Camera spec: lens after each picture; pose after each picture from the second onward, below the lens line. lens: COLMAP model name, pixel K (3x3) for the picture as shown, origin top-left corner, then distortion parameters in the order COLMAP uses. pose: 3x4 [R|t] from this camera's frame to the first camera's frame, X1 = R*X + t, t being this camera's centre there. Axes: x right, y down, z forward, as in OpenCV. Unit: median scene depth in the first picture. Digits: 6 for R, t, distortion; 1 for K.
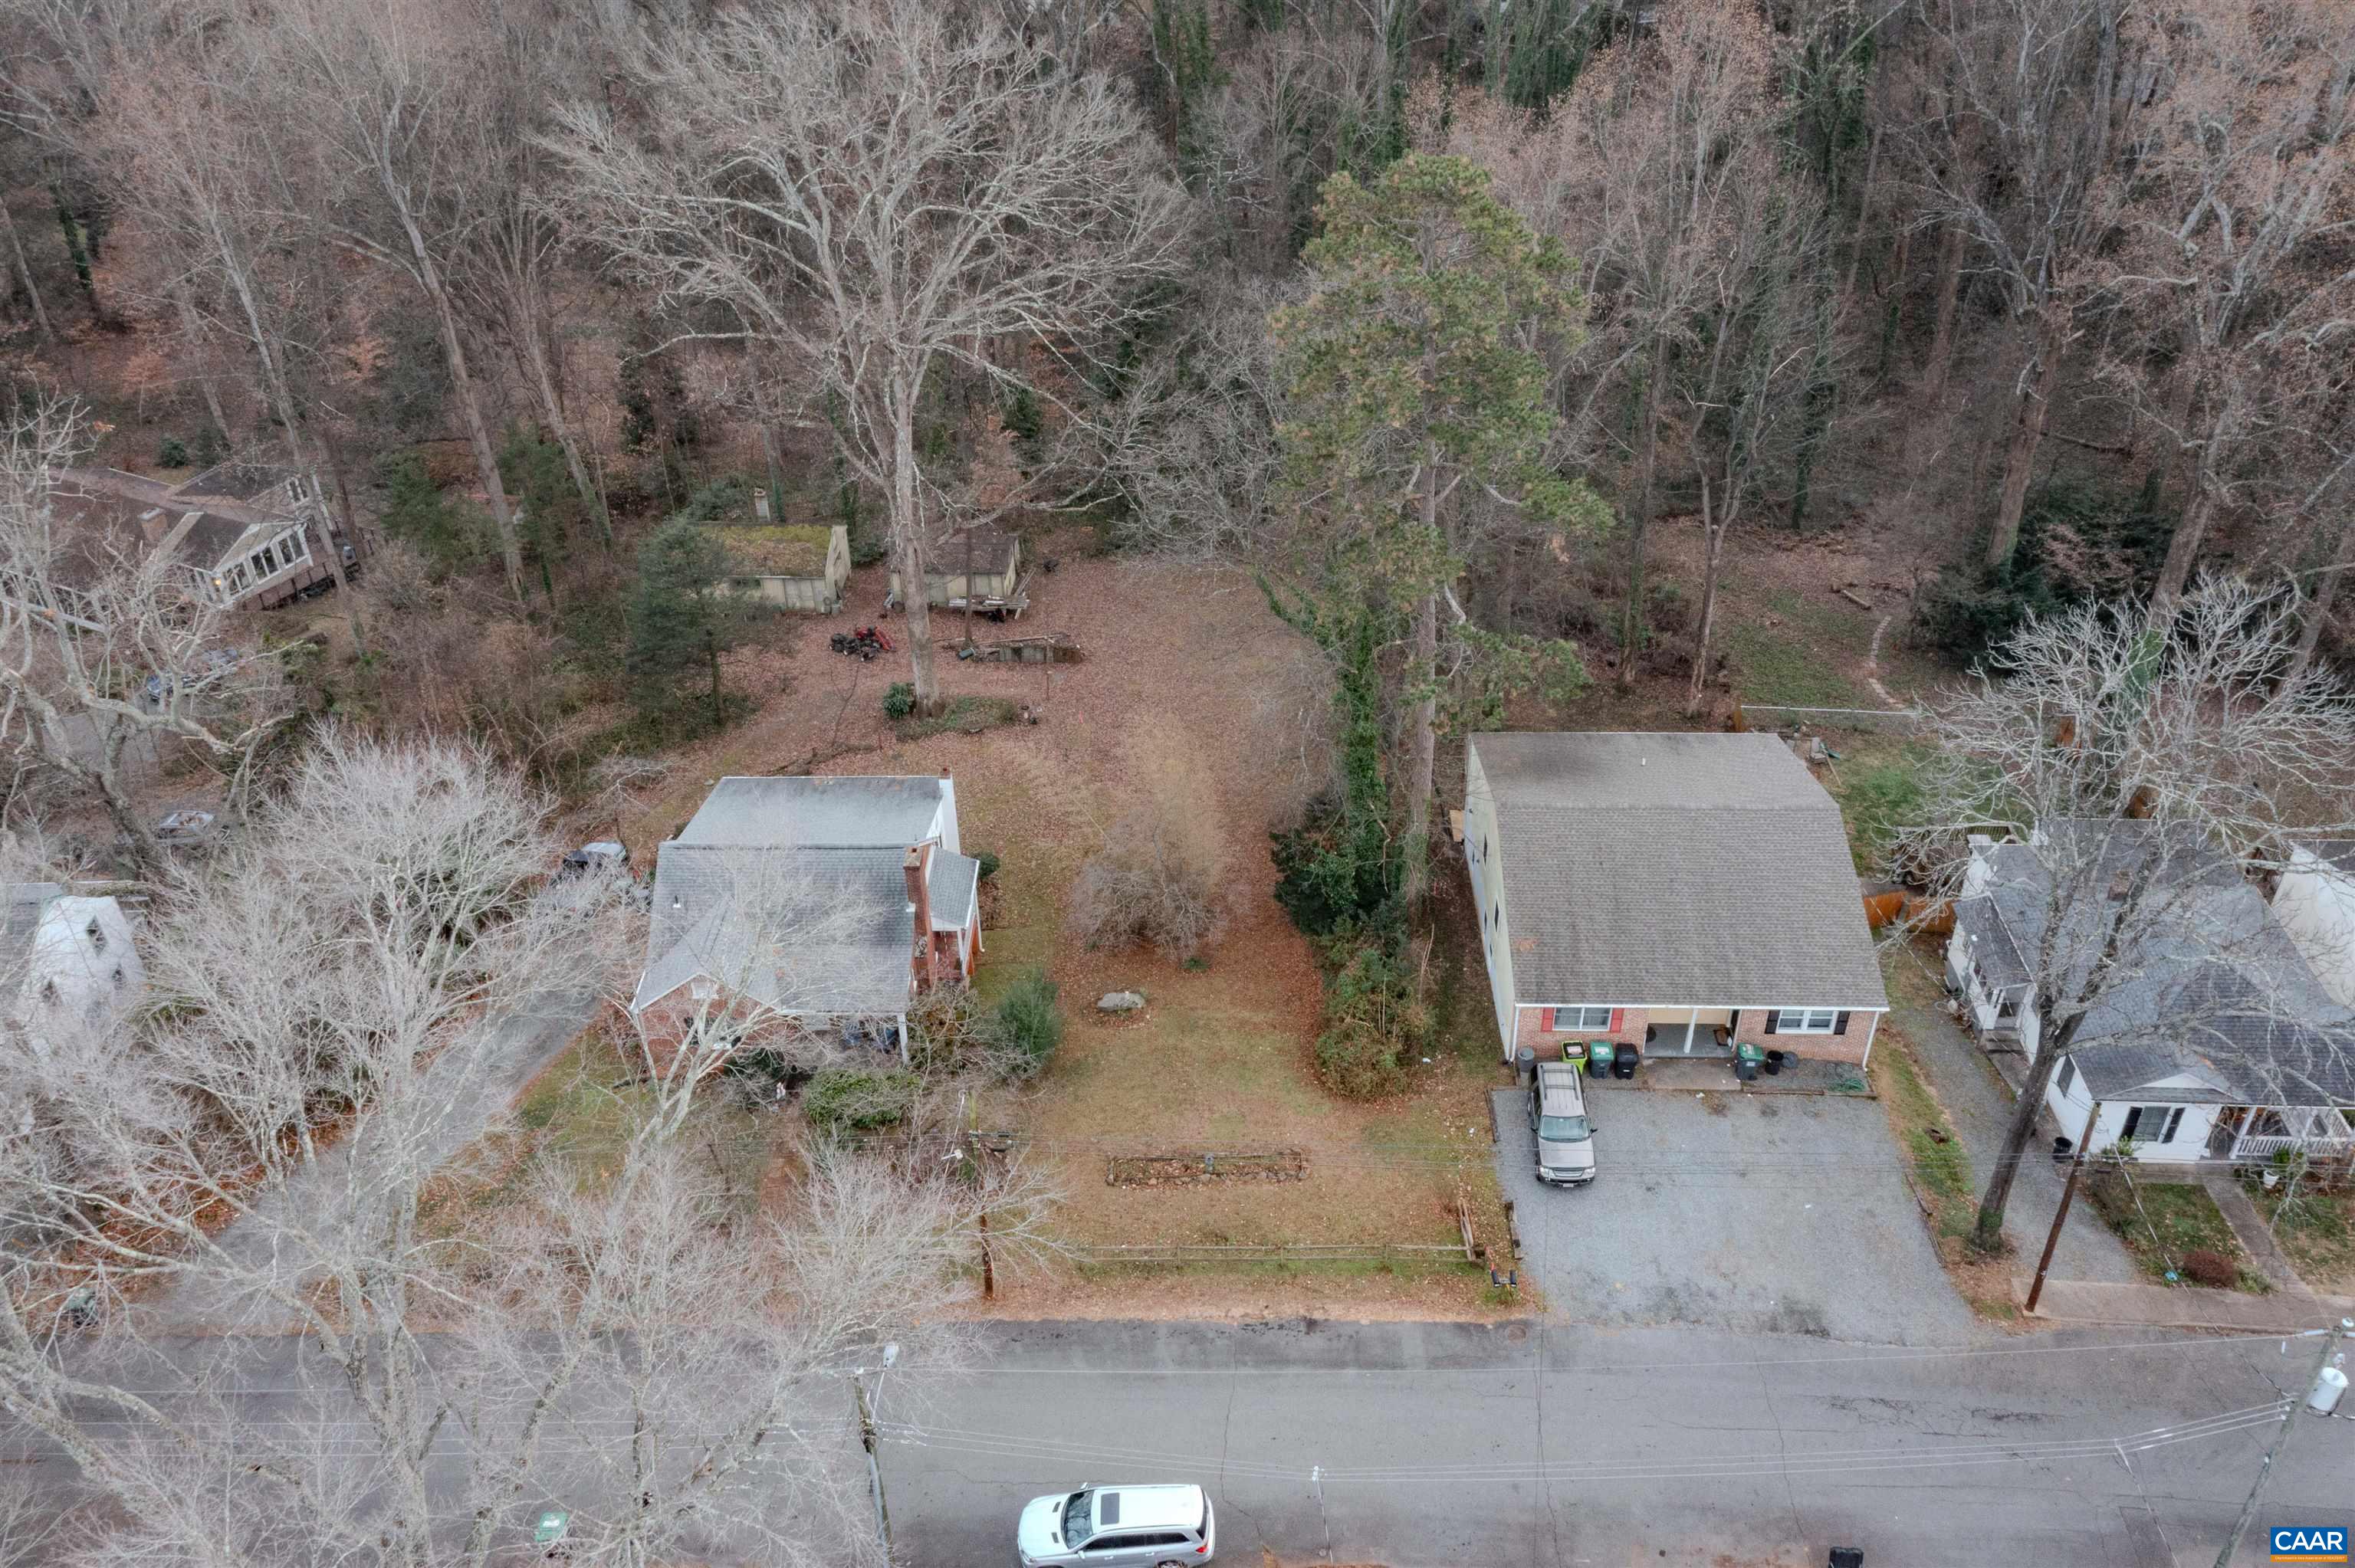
lens RADIAL K [[1882.3, 0, 1177.9], [0, 1882.3, 779.7], [0, 0, 1]] dist [0.004110, 0.008655]
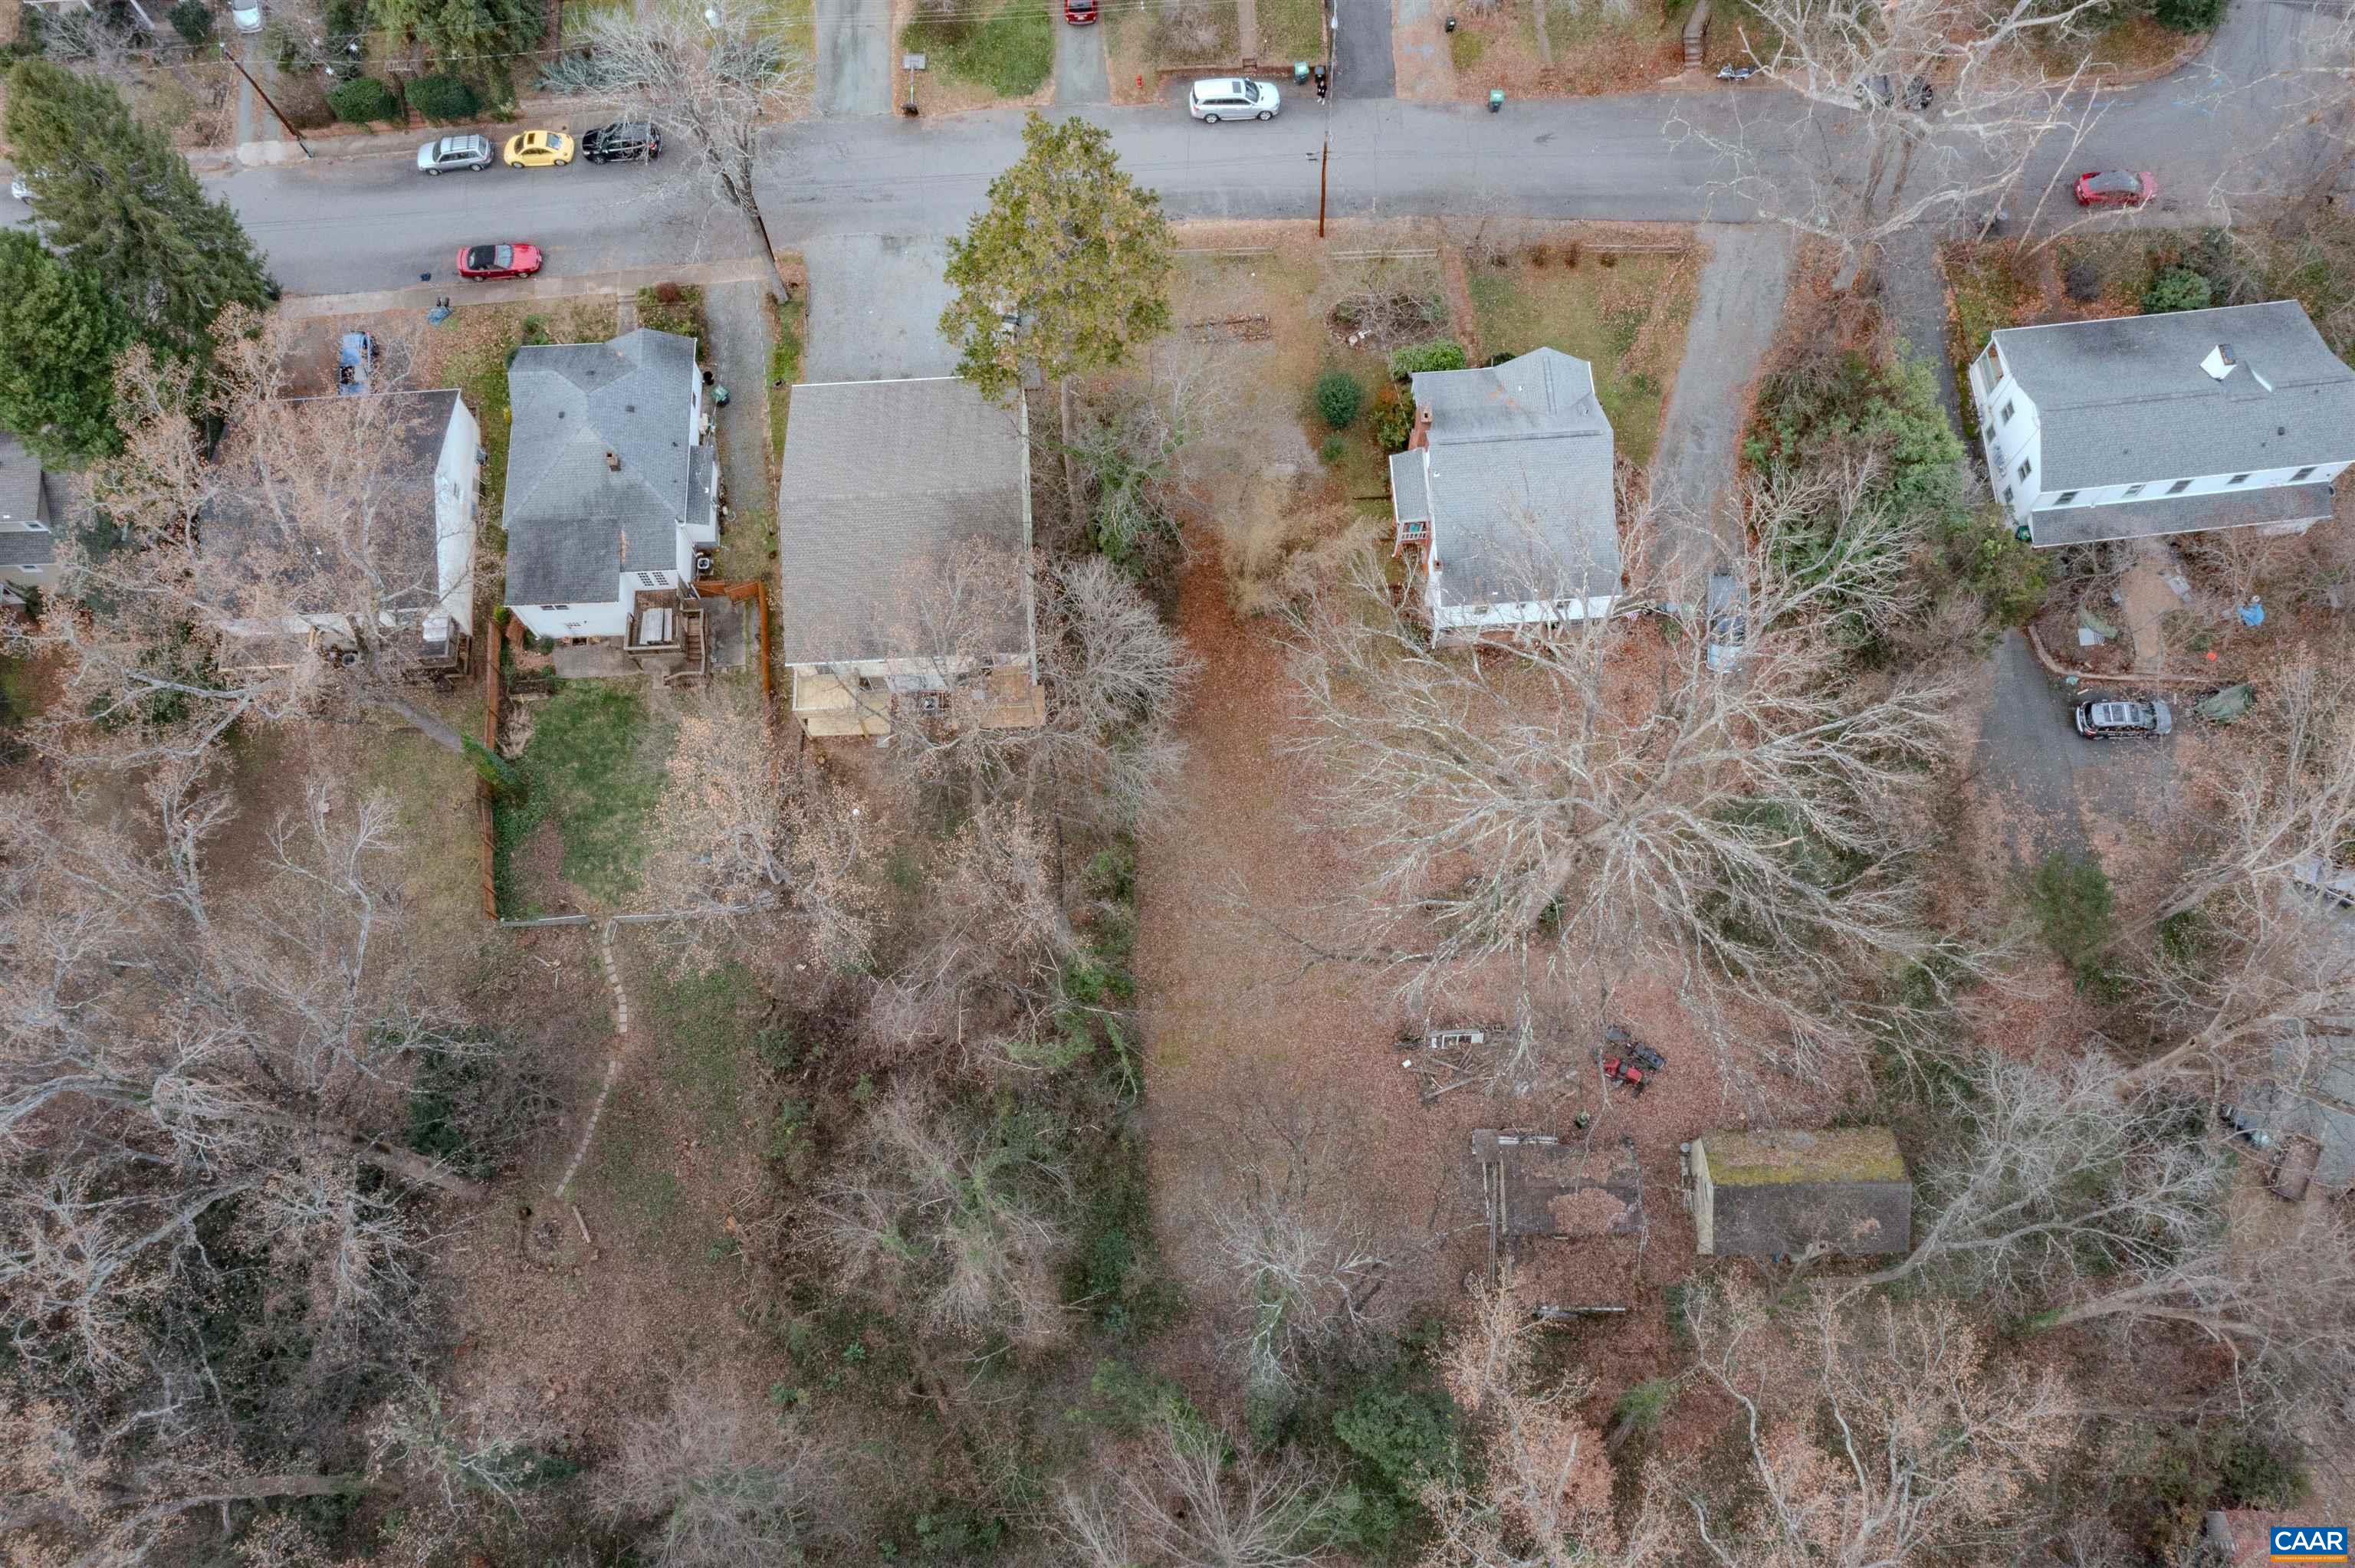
lens RADIAL K [[1882.3, 0, 1178.4], [0, 1882.3, 773.3], [0, 0, 1]] dist [0.004110, 0.008655]
pose [[-0.996111, 0.087457, 0.010727, 0.057603], [-0.013092, -0.267294, 0.963526, -1.428602], [0.087134, 0.959638, 0.267399, 0.862109]]
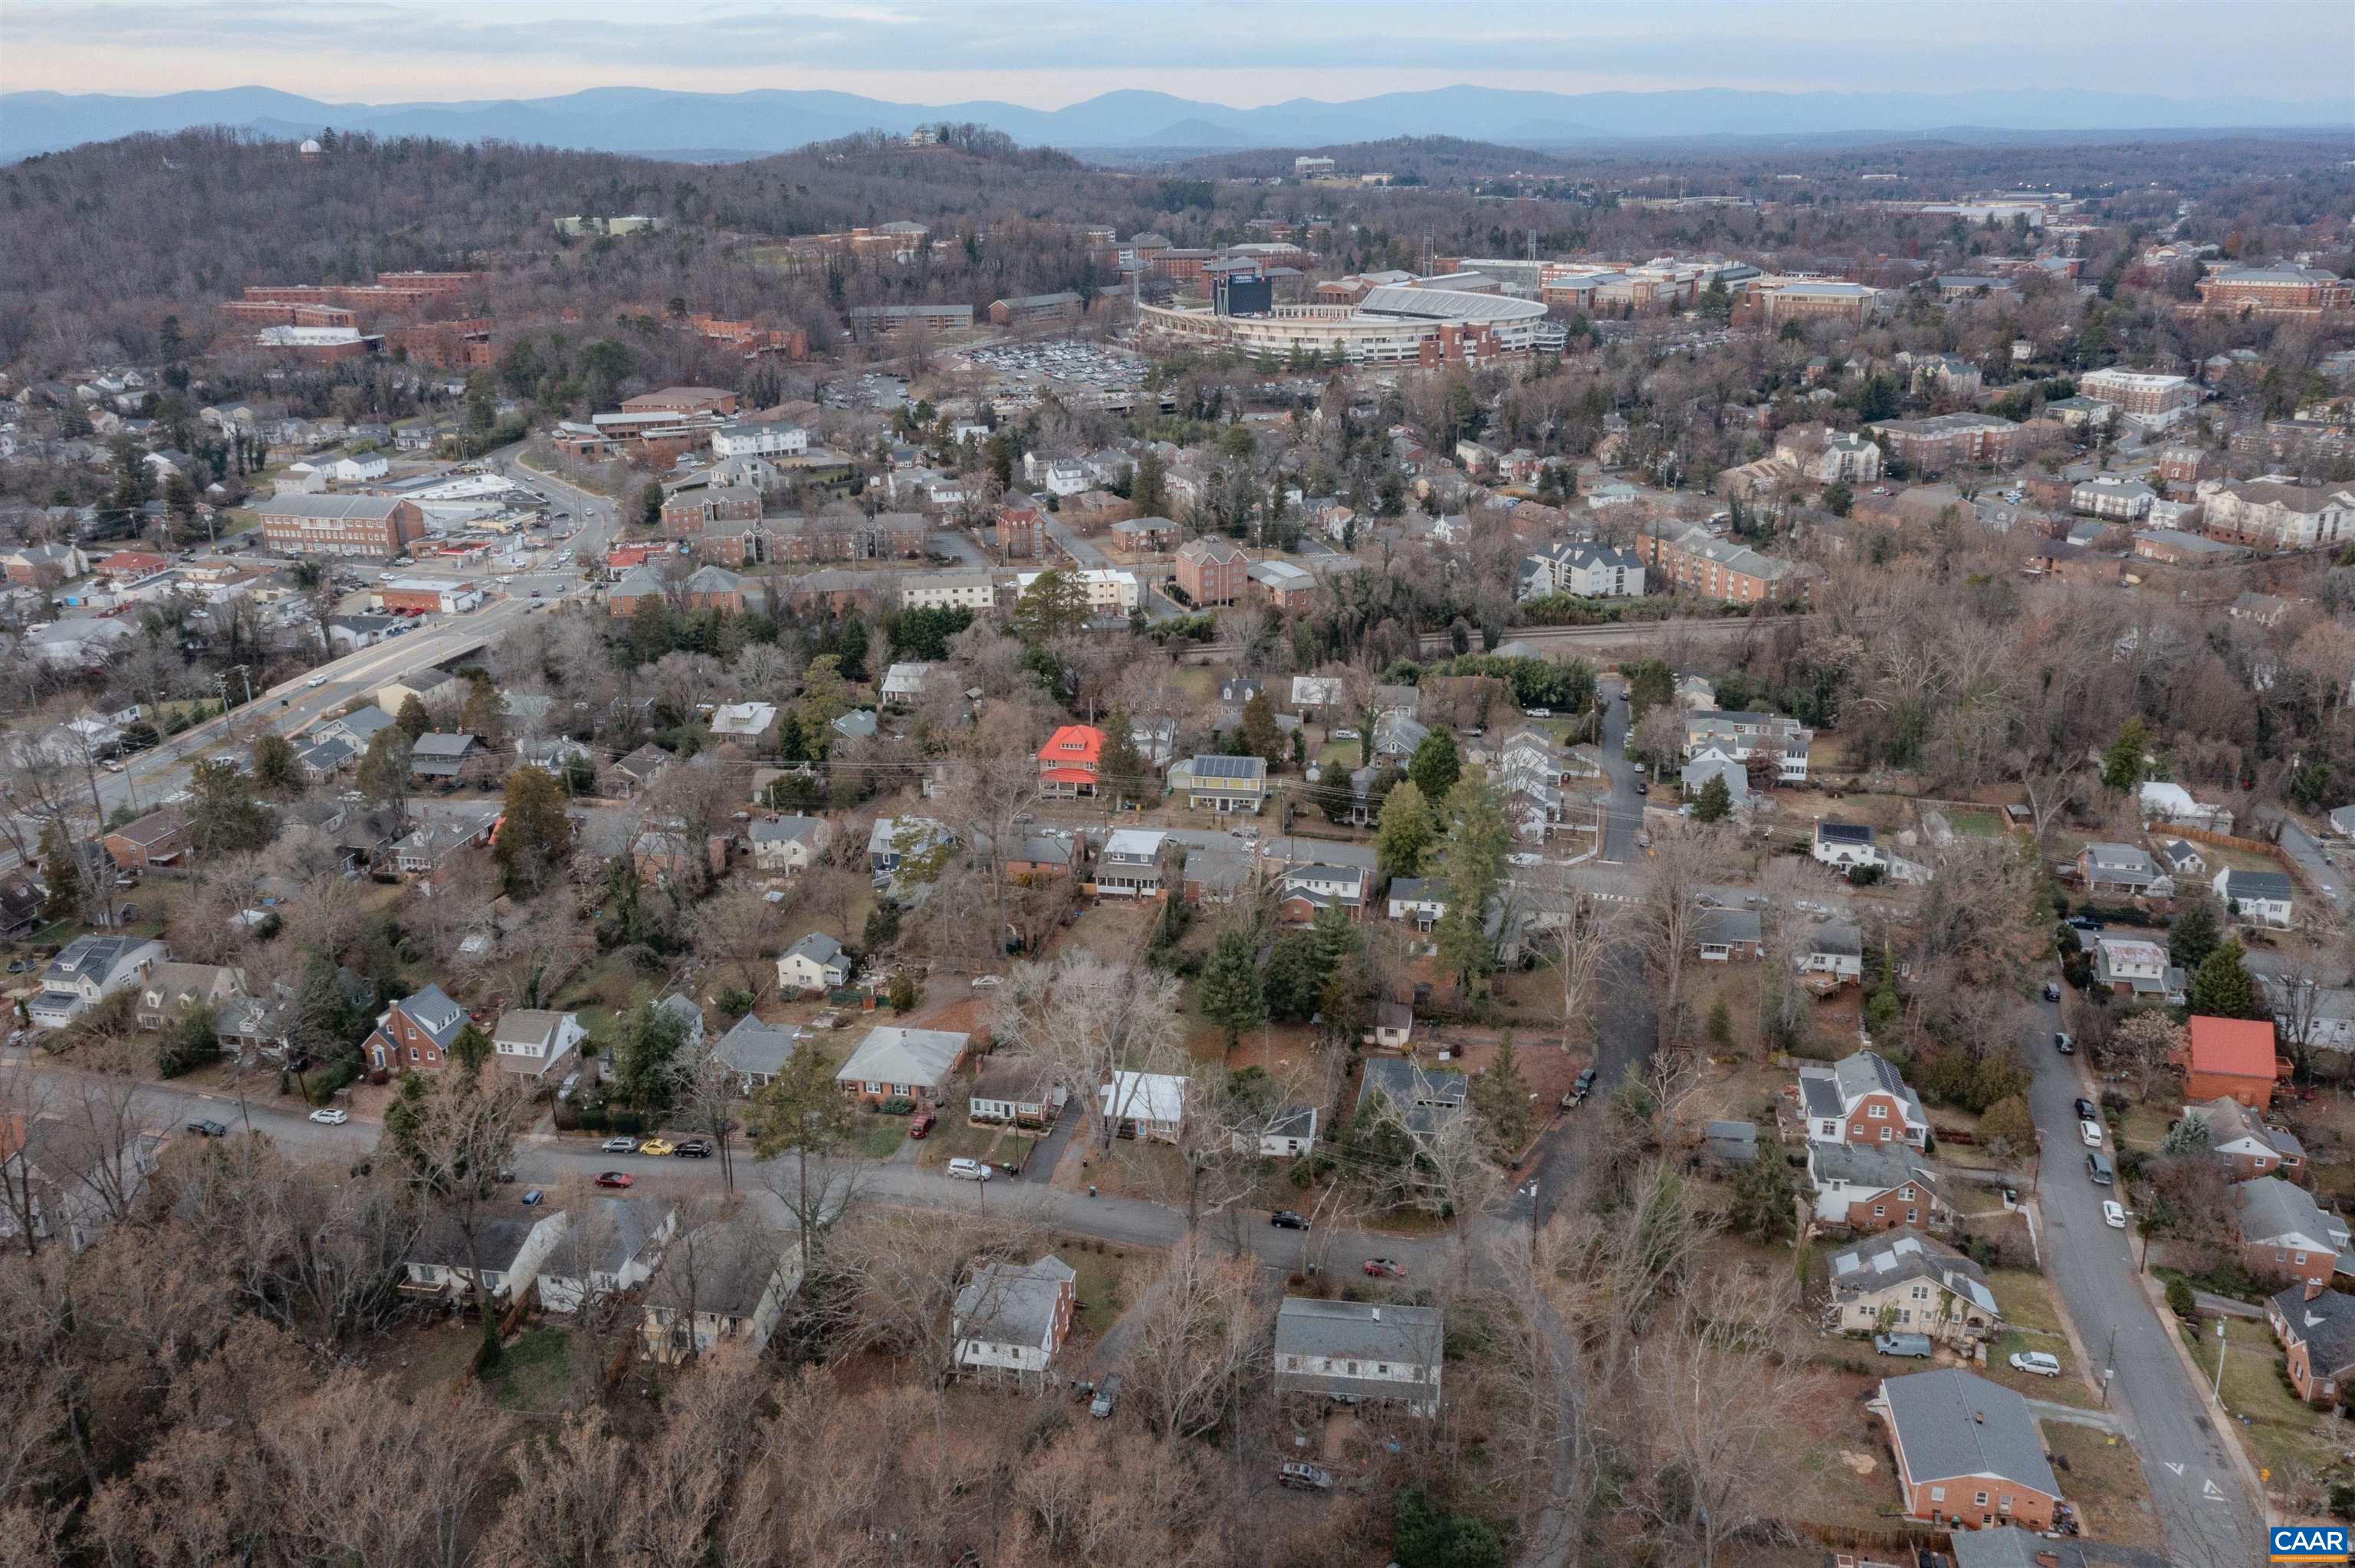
lens RADIAL K [[1882.3, 0, 1179.0], [0, 1882.3, 788.4], [0, 0, 1]] dist [0.004110, 0.008655]
pose [[-0.985317, -0.026567, 0.168656, -0.945724], [0.122898, 0.575348, 0.808622, -2.783864], [-0.118519, 0.817477, -0.563635, 2.042200]]
